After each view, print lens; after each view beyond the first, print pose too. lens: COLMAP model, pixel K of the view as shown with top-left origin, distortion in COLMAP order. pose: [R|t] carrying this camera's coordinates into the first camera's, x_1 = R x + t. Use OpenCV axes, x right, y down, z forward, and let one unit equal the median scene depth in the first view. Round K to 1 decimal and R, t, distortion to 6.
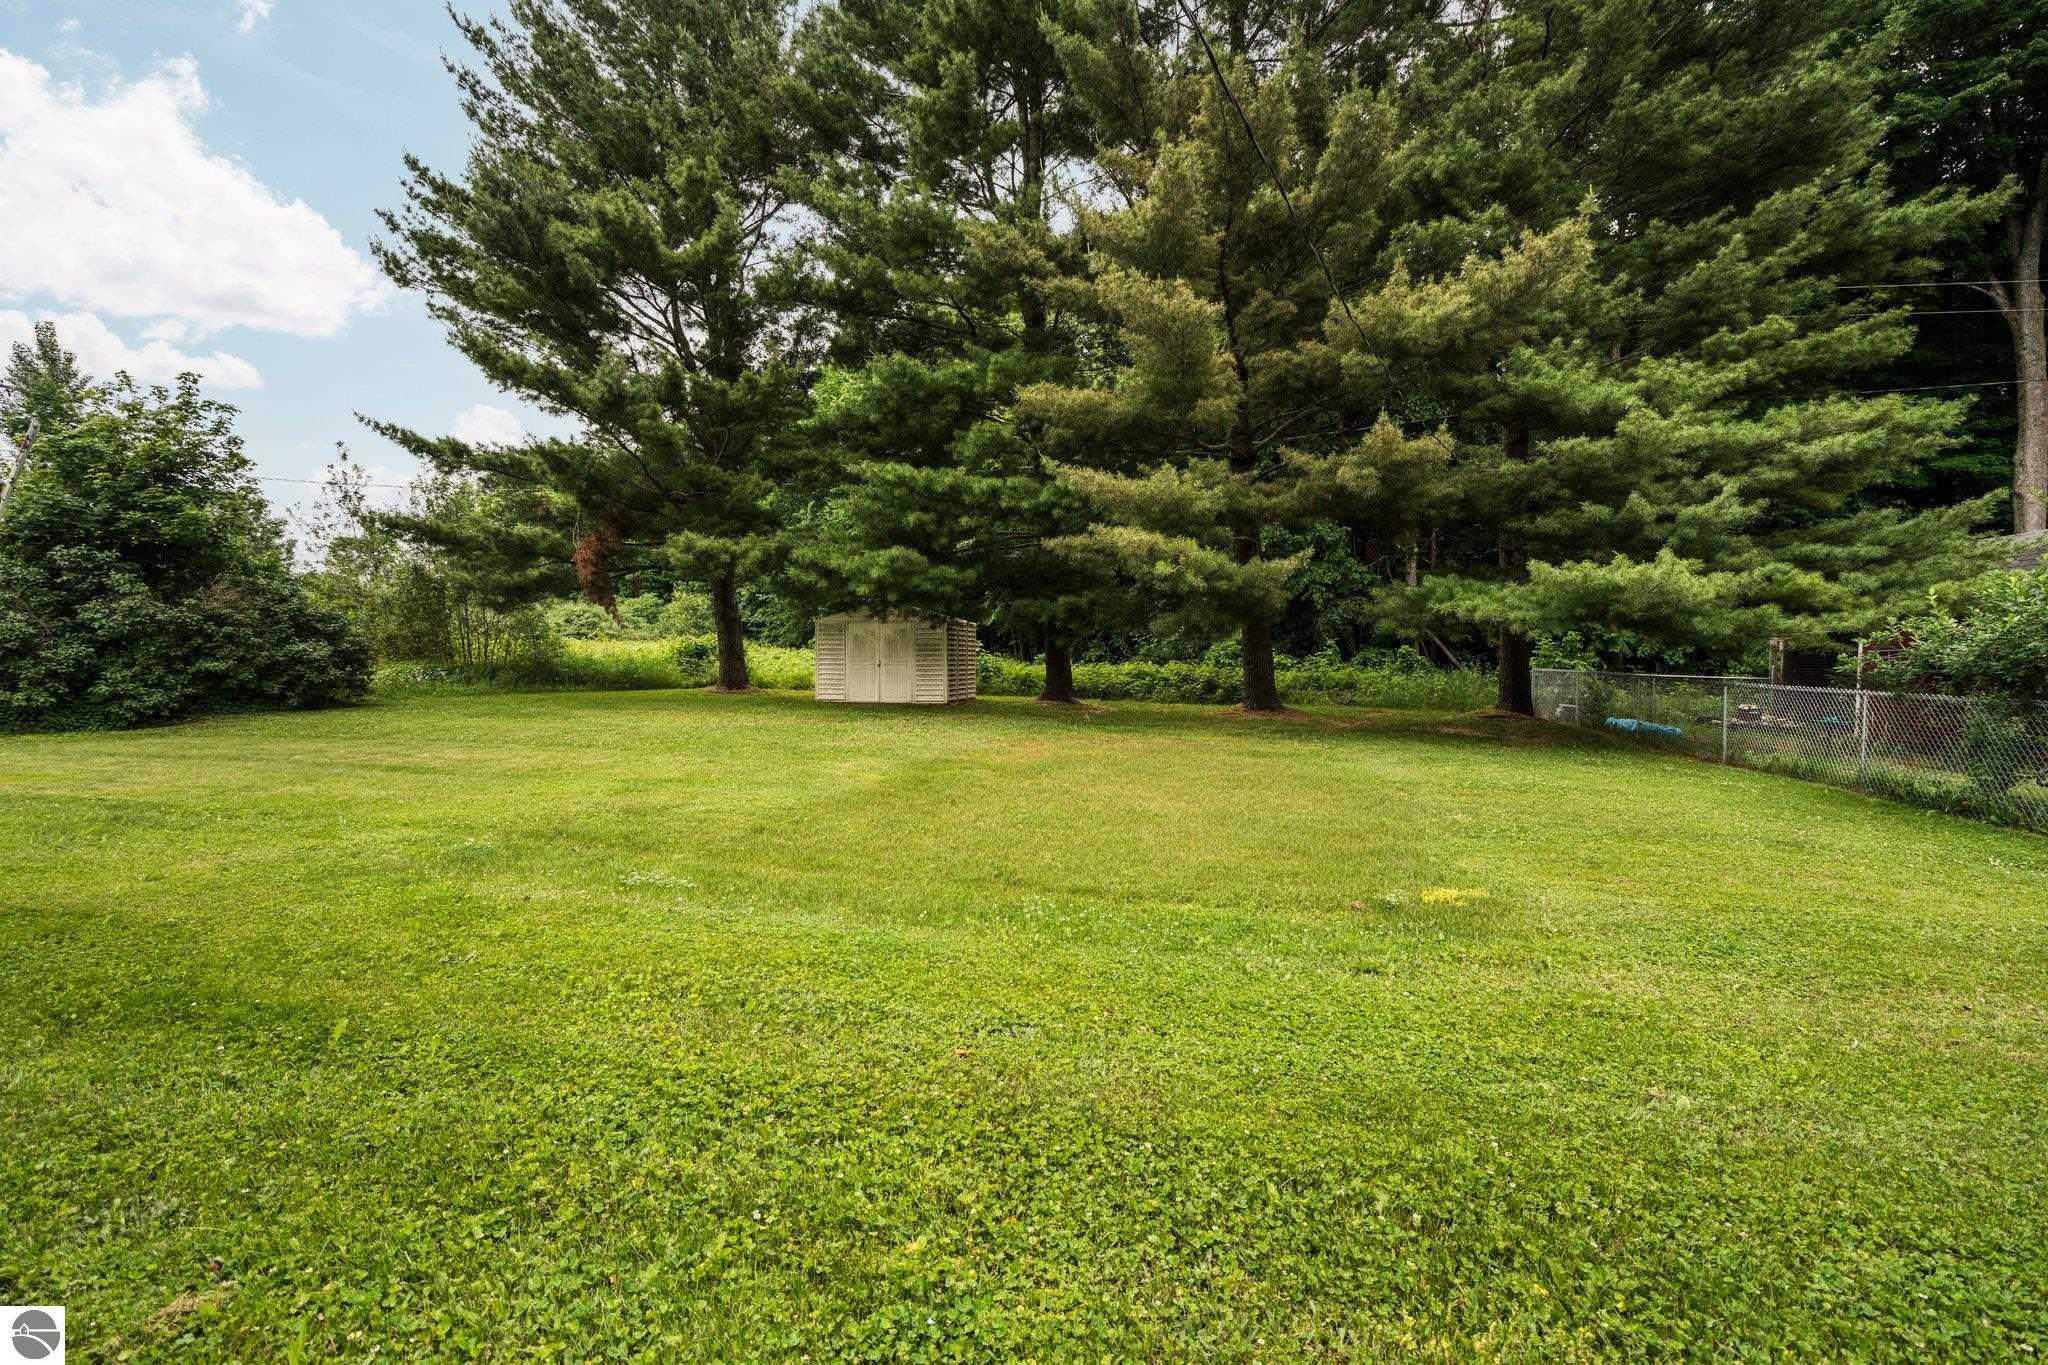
lens RADIAL K [[923.8, 0, 1024.0], [0, 923.8, 682.5], [0, 0, 1]] dist [-0.001912, 0.000119]
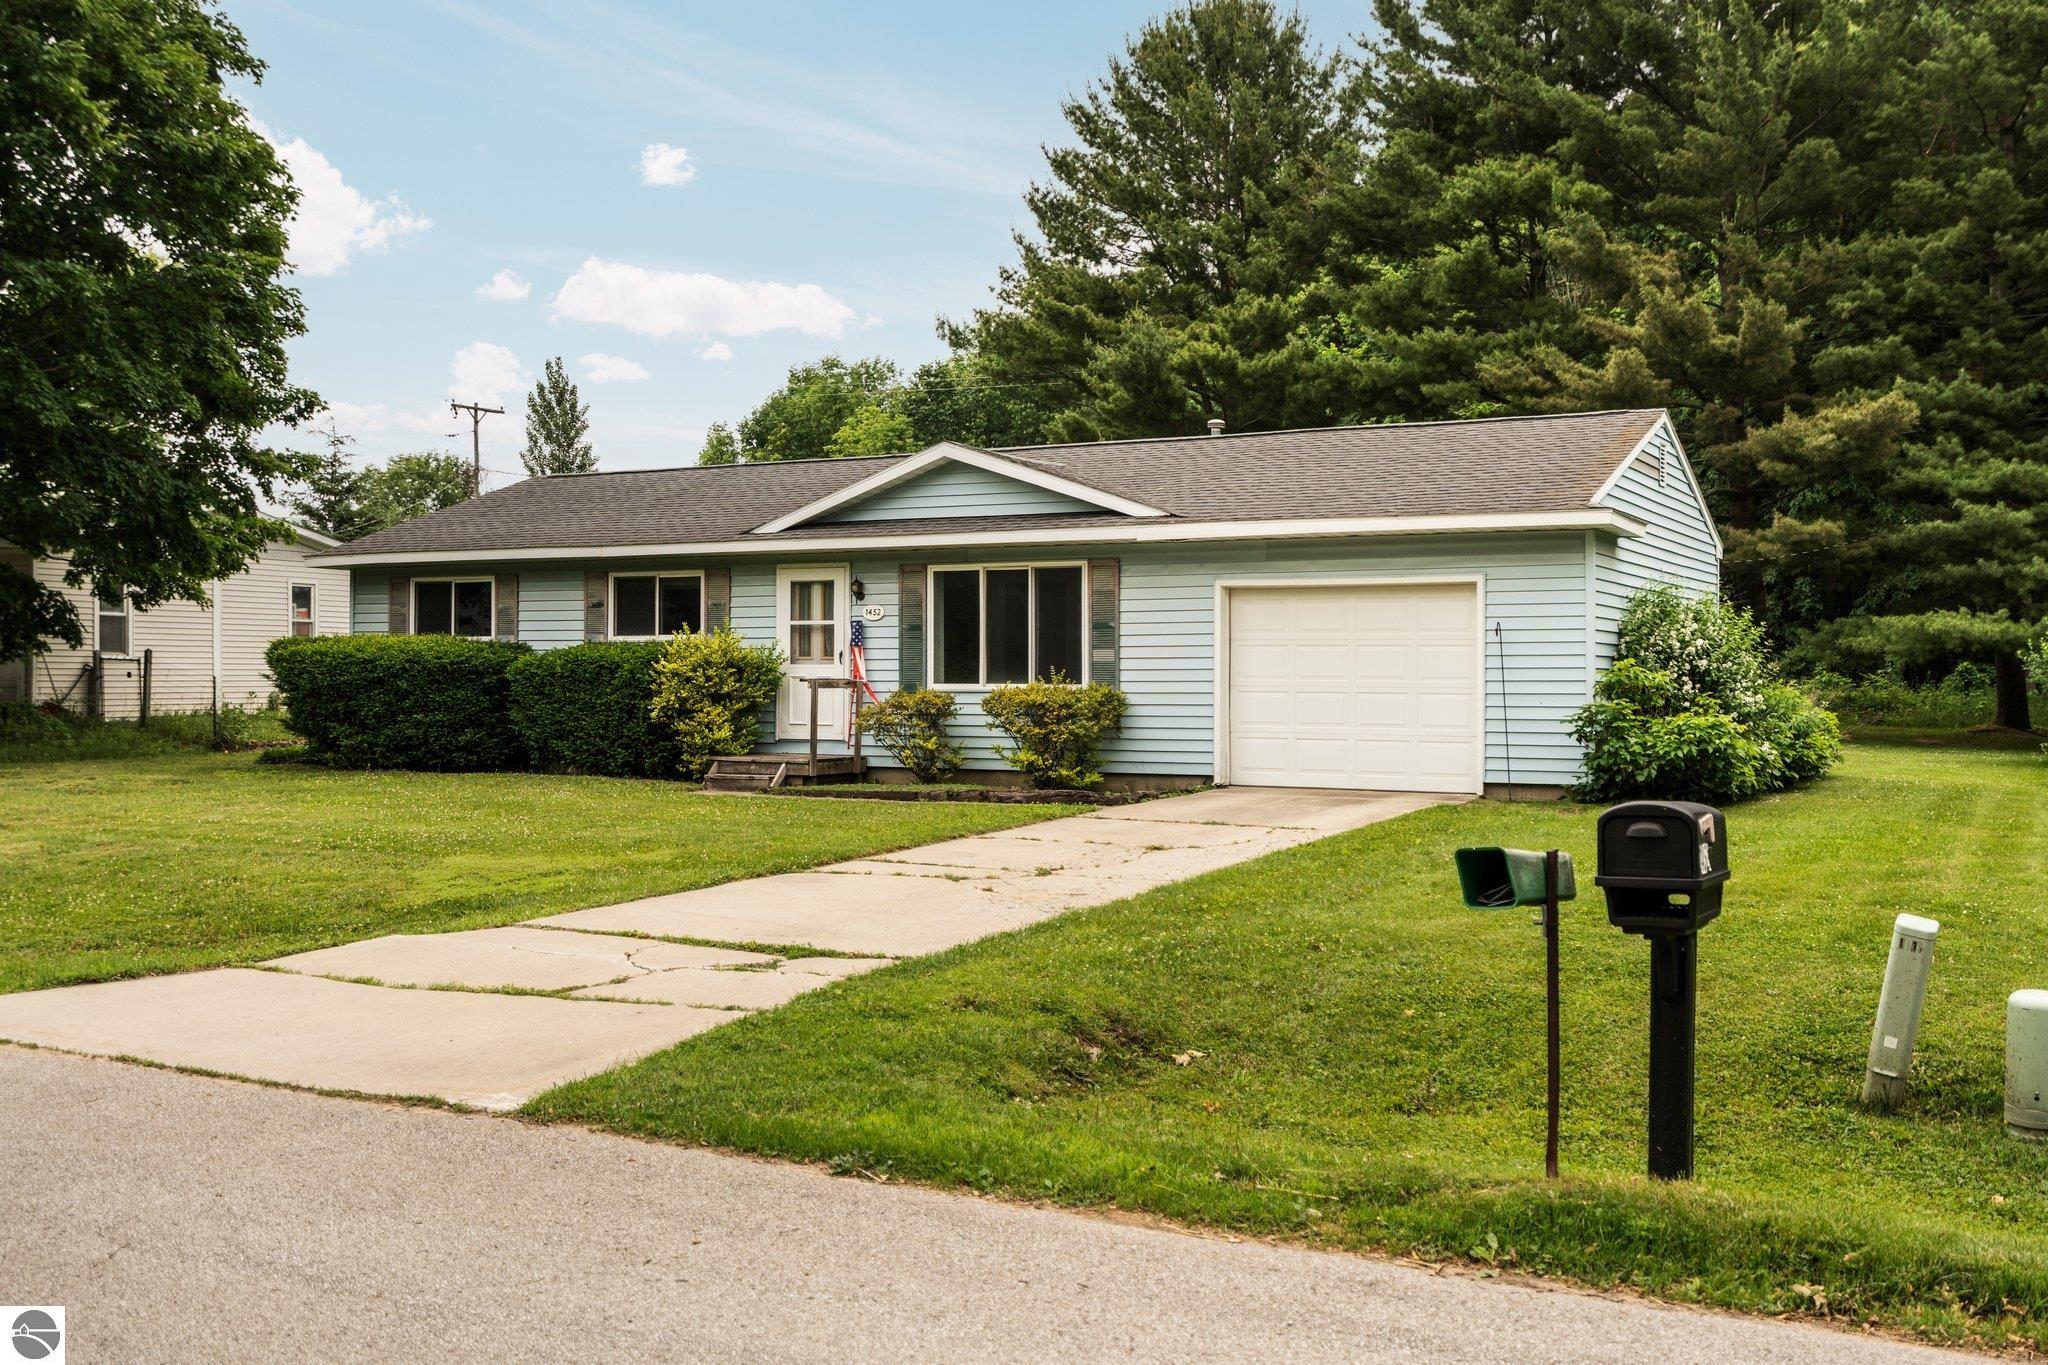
lens RADIAL K [[2070.2, 0, 1025.9], [0, 2070.2, 657.8], [0, 0, 1]] dist [0.022480, -0.000783]
pose [[0.967002, -0.011704, -0.254500, 0.054528], [0.002826, 0.999375, -0.035223, 0.037345], [0.254754, 0.033341, 0.966431, -1.847224]]
